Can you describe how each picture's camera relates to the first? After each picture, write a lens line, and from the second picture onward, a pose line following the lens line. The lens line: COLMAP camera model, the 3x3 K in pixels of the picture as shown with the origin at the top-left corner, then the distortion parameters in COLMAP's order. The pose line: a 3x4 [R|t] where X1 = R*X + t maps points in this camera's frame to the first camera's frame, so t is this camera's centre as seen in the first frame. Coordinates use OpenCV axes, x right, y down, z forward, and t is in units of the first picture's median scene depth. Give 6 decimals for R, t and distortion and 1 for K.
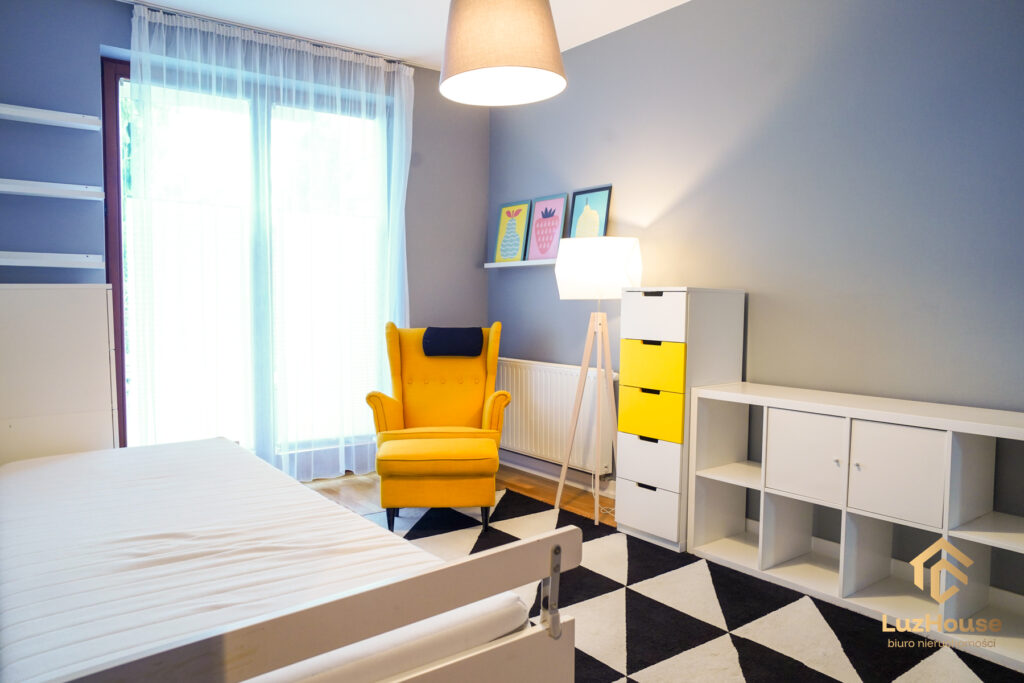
lens RADIAL K [[702.4, 0, 512.0], [0, 702.4, 341.5], [0, 0, 1]] dist [-0.106024, 0.103262]
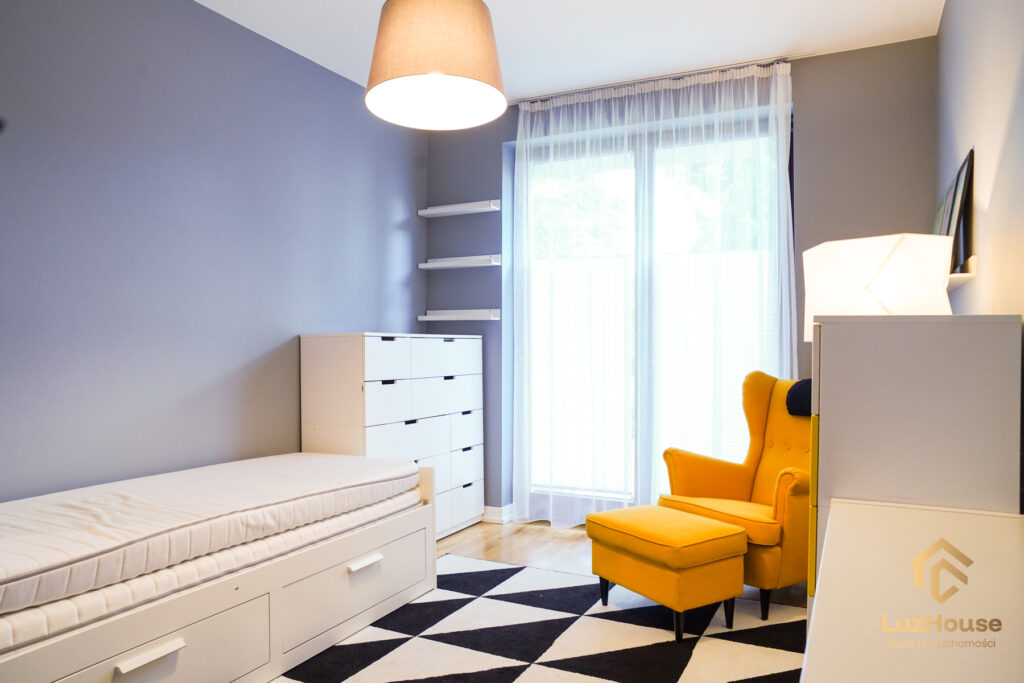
lens RADIAL K [[722.1, 0, 514.0], [0, 722.1, 327.8], [0, 0, 1]] dist [0.000571, 0.000856]
pose [[0.471702, -0.023959, -0.881433, 0.499666], [-0.048893, 0.997382, -0.053276, -0.021490], [0.880402, 0.068226, 0.469296, 0.364258]]
